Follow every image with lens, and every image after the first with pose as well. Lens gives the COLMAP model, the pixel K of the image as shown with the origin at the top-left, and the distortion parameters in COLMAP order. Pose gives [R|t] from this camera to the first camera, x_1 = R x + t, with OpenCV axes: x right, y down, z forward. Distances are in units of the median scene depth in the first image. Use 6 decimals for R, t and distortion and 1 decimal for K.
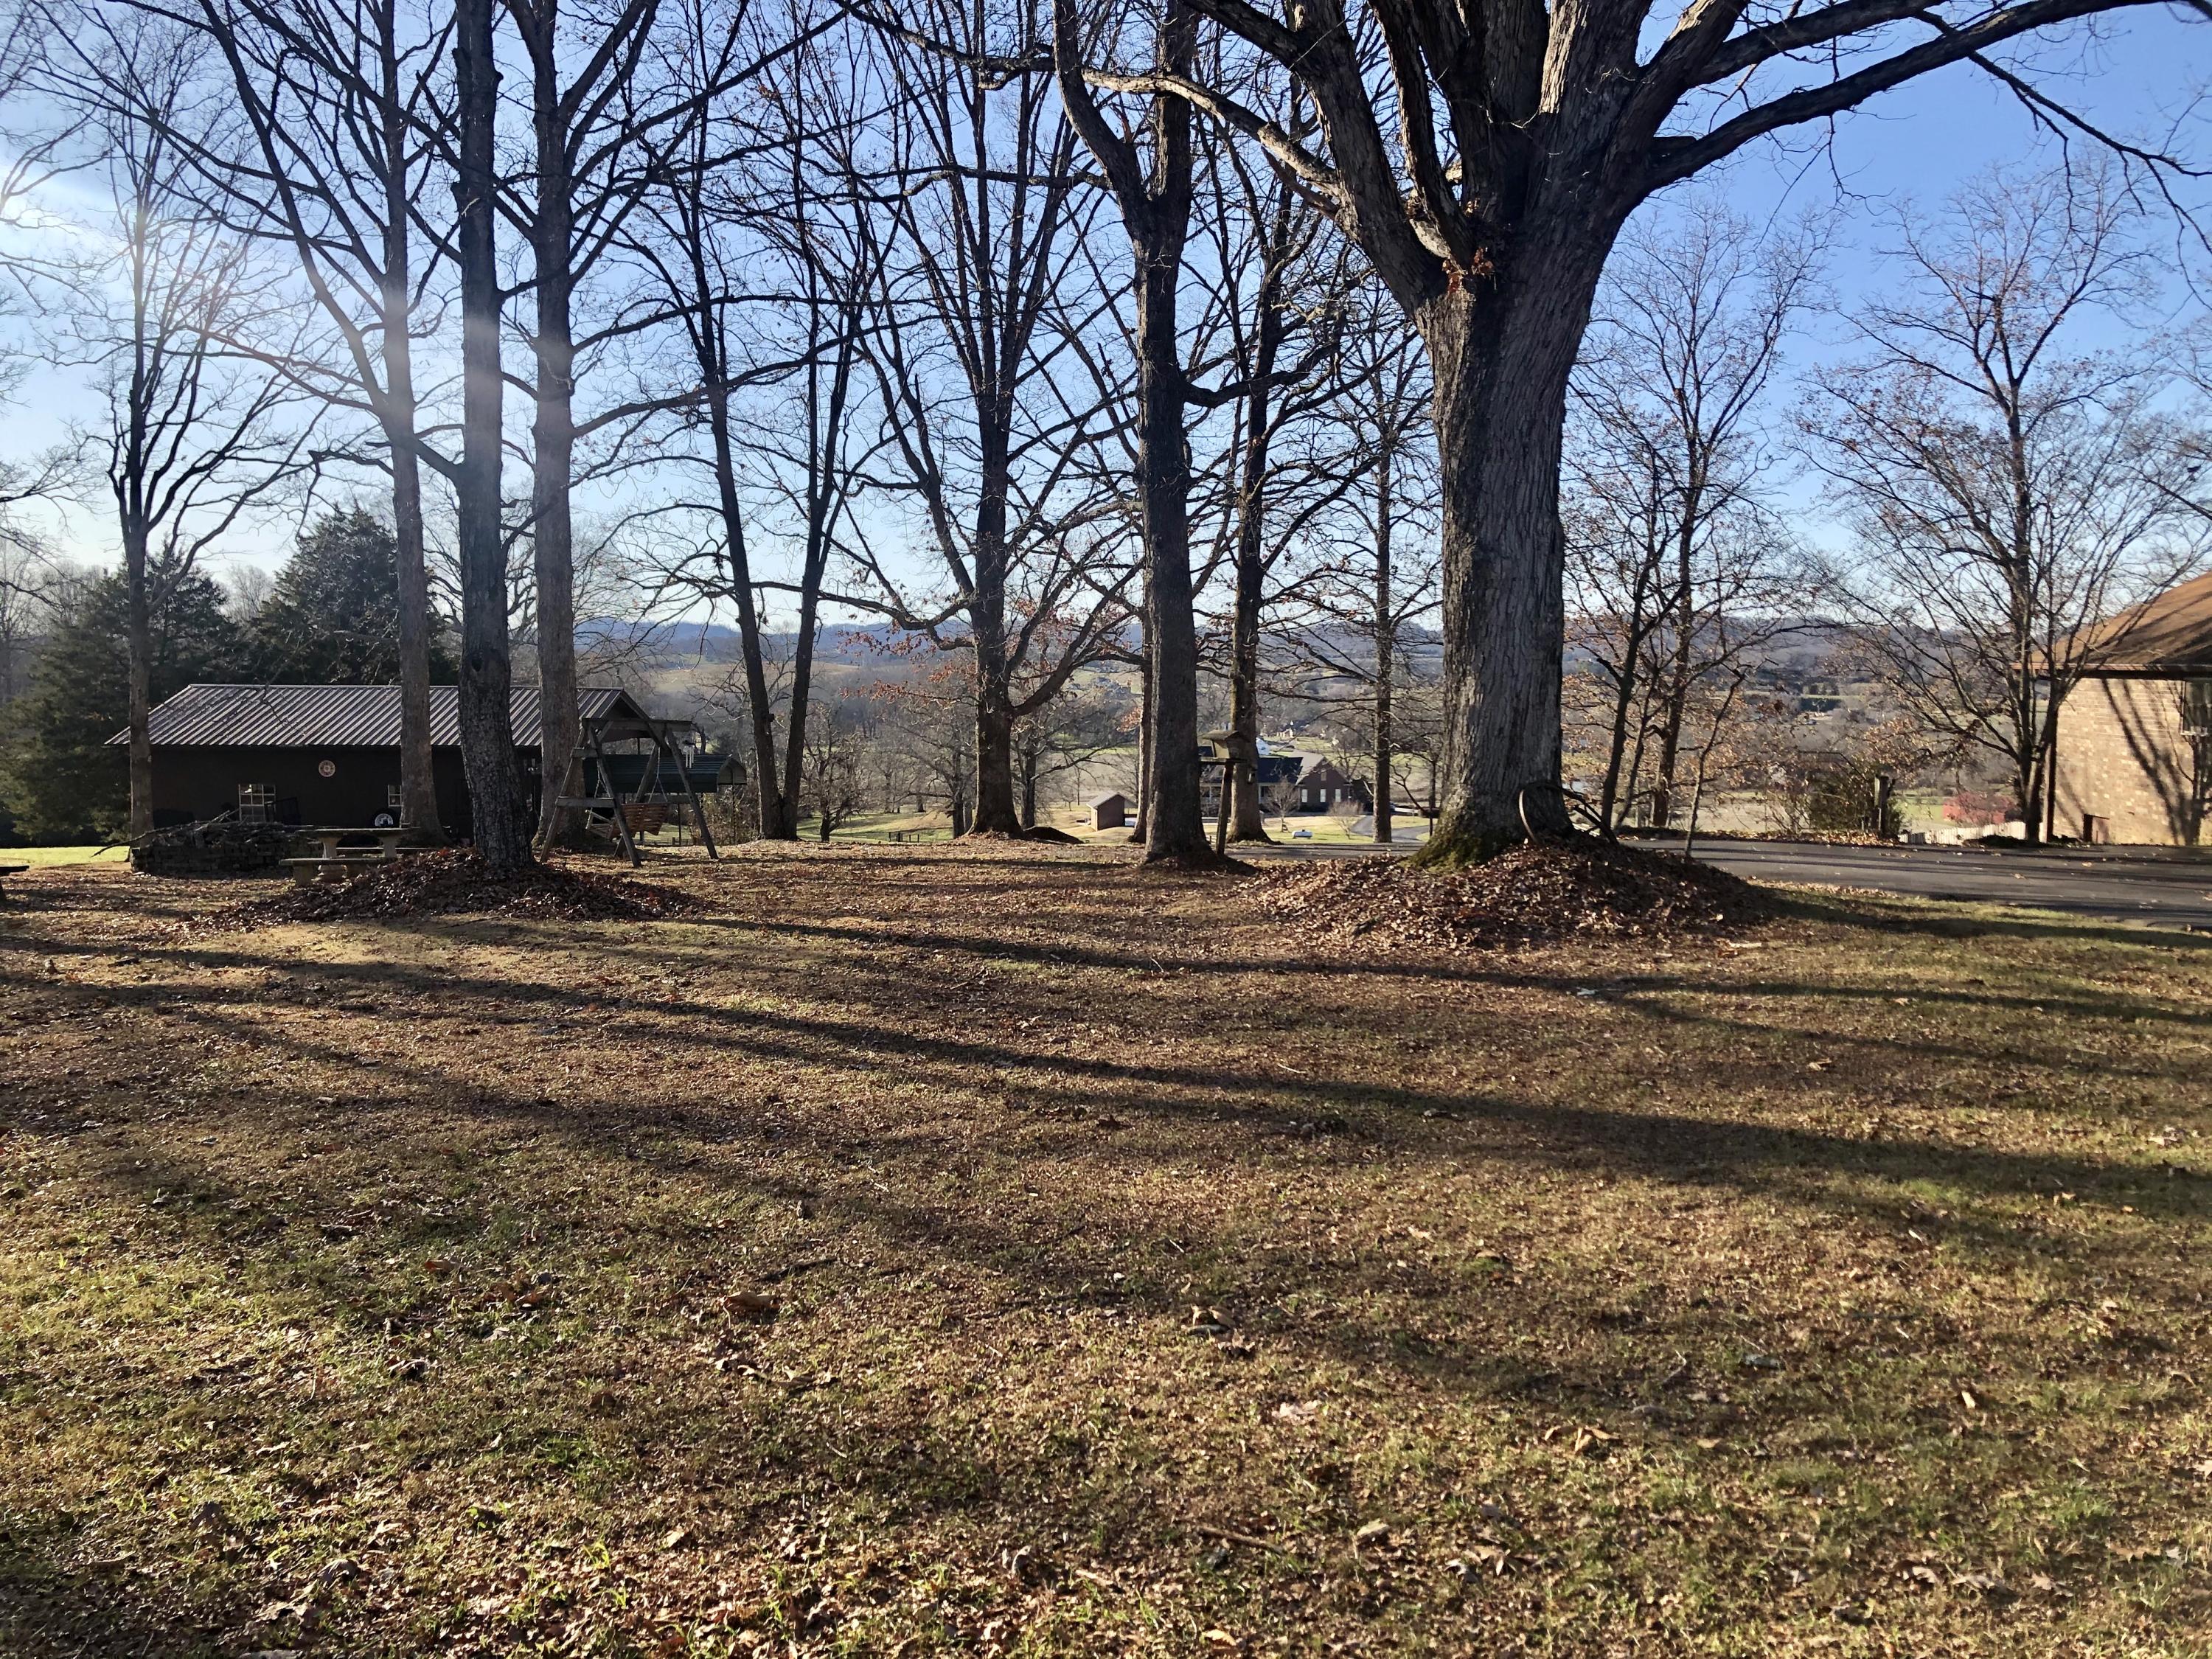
lens RADIAL K [[1807.1, 0, 1078.3], [0, 1807.1, 834.1], [0, 0, 1]] dist [0.091818, -0.166829]
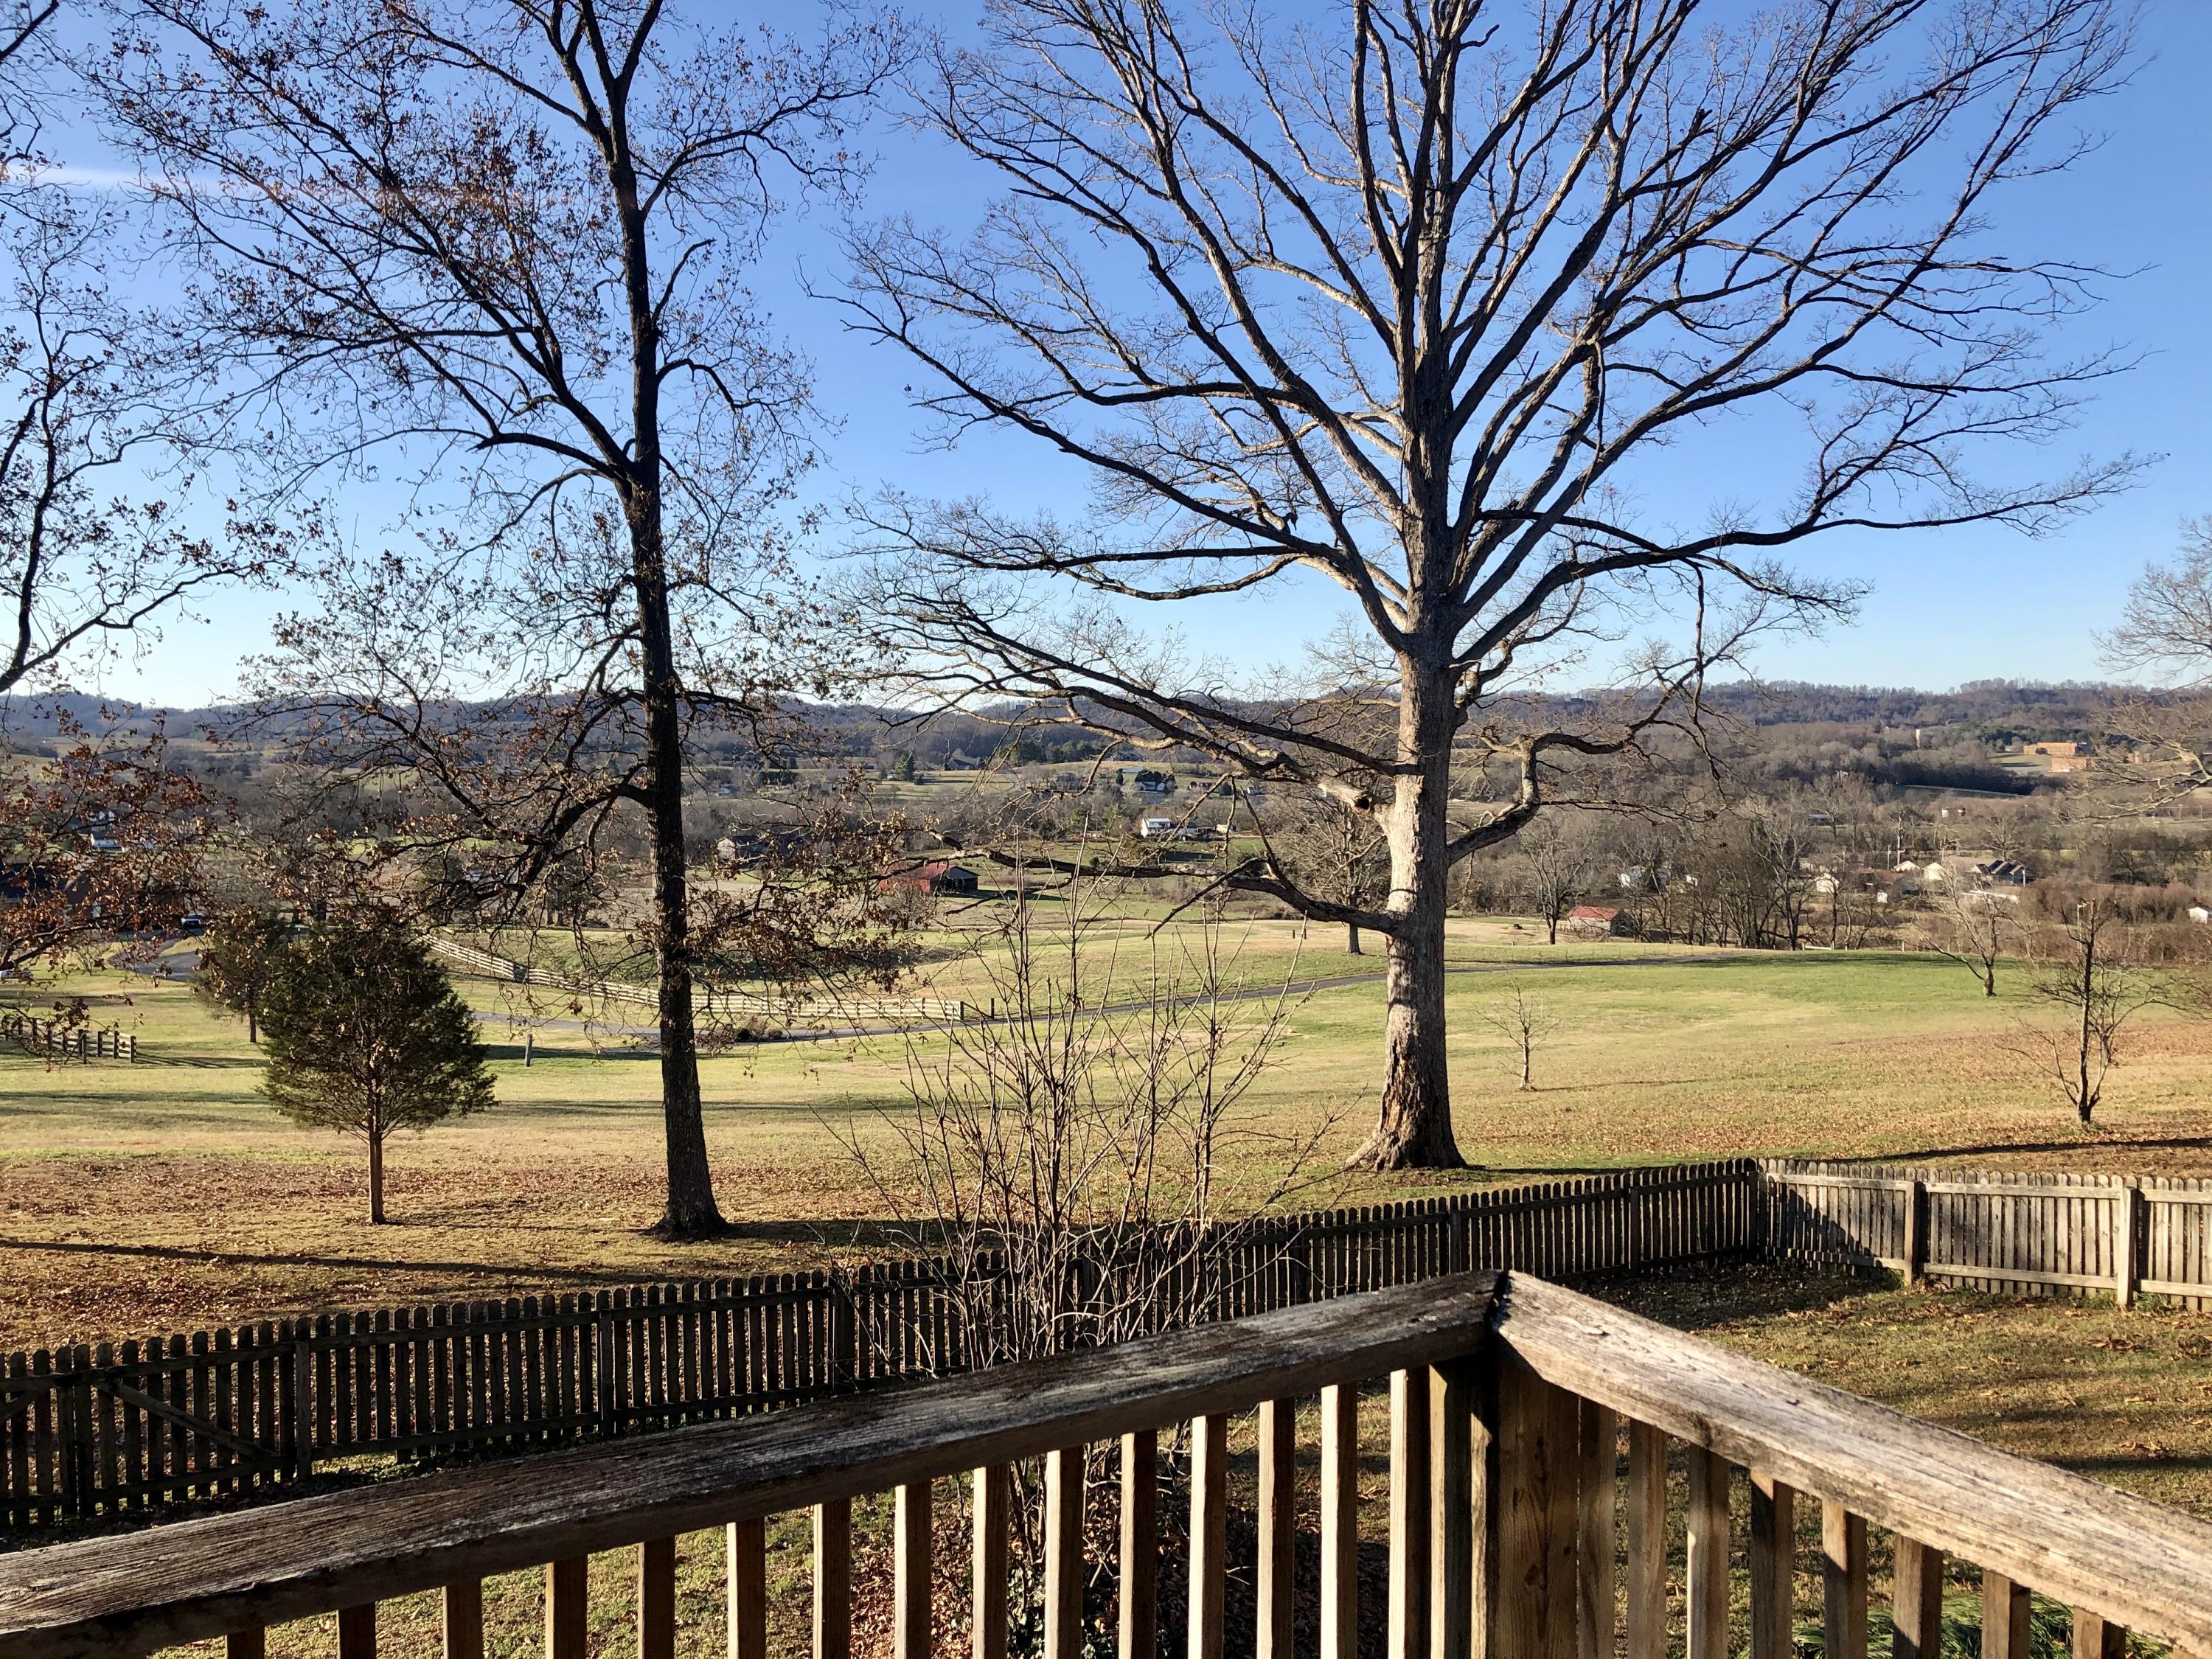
lens RADIAL K [[1807.1, 0, 1078.3], [0, 1807.1, 834.1], [0, 0, 1]] dist [0.091818, -0.166829]
pose [[0.859368, -0.038054, 0.509940, 0.931912], [0.059650, 0.997879, -0.026057, -0.097876], [-0.507867, 0.052811, 0.859815, 1.393893]]
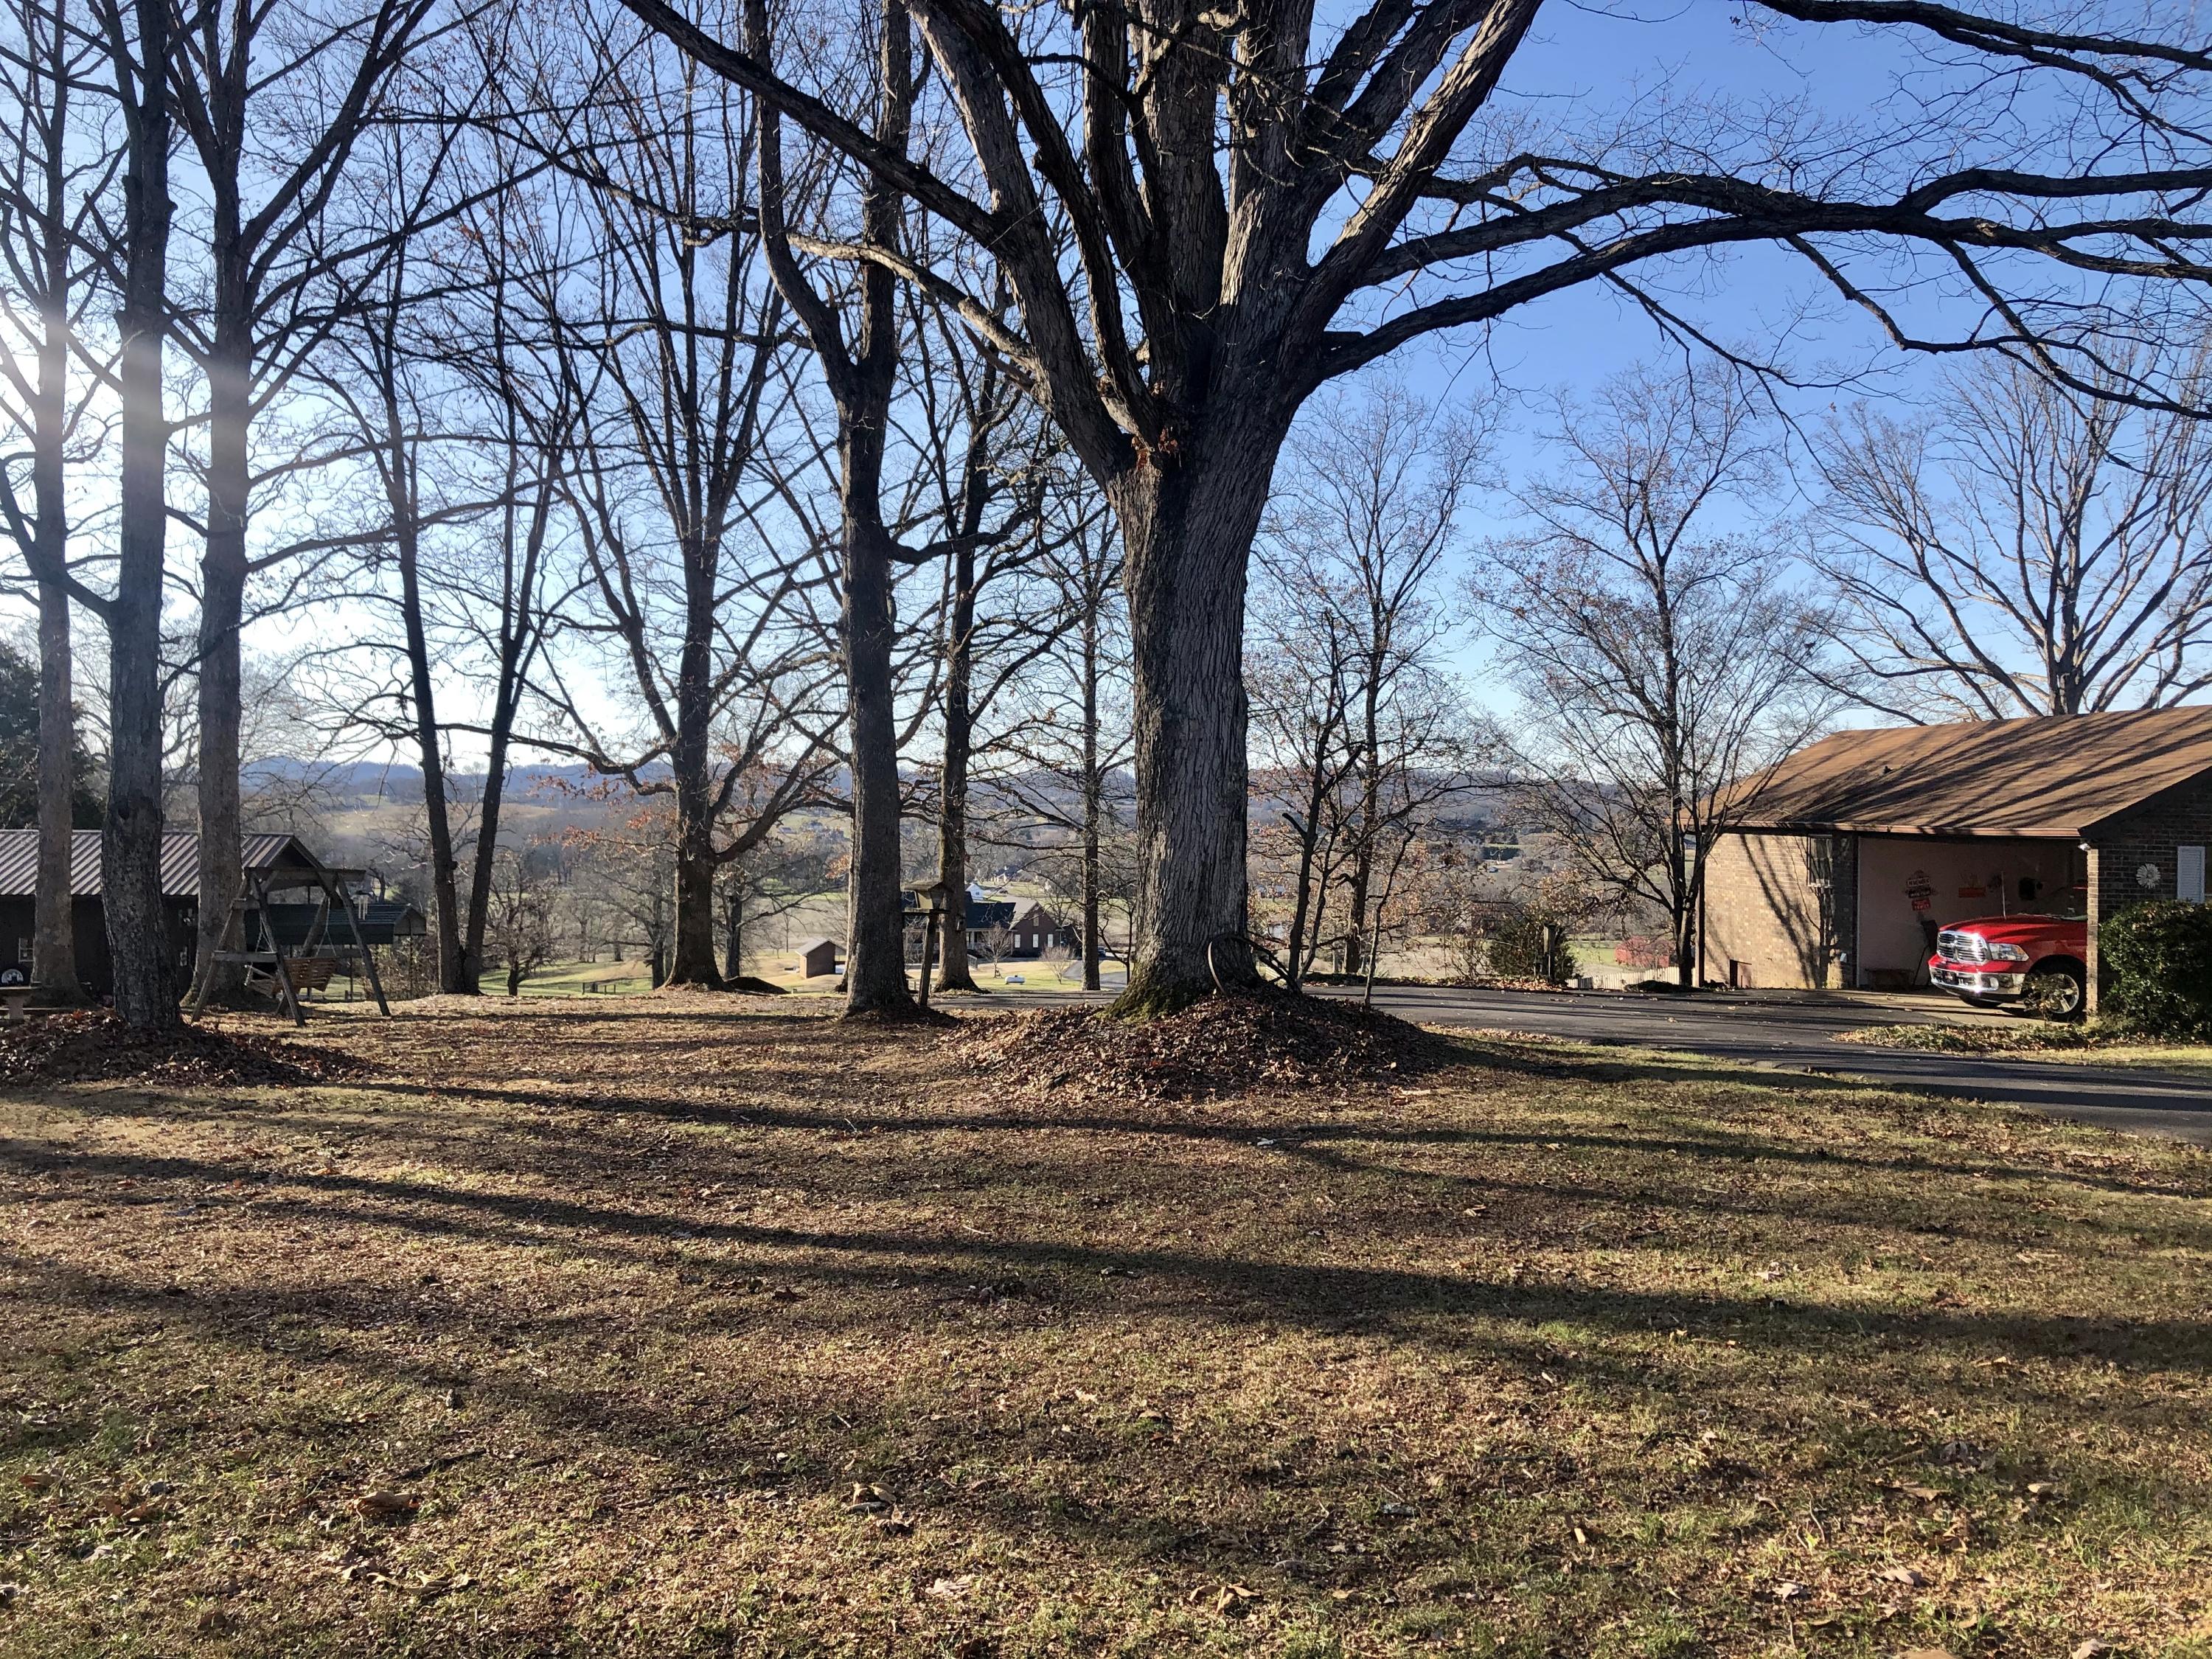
lens RADIAL K [[1824.2, 0, 1088.0], [0, 1824.2, 820.0], [0, 0, 1]] dist [0.053635, -0.069332]
pose [[0.986906, 0.007092, 0.161141, 0.003836], [0.007017, 0.996199, -0.086822, -0.002046], [-0.161144, 0.086816, 0.983105, -0.005683]]
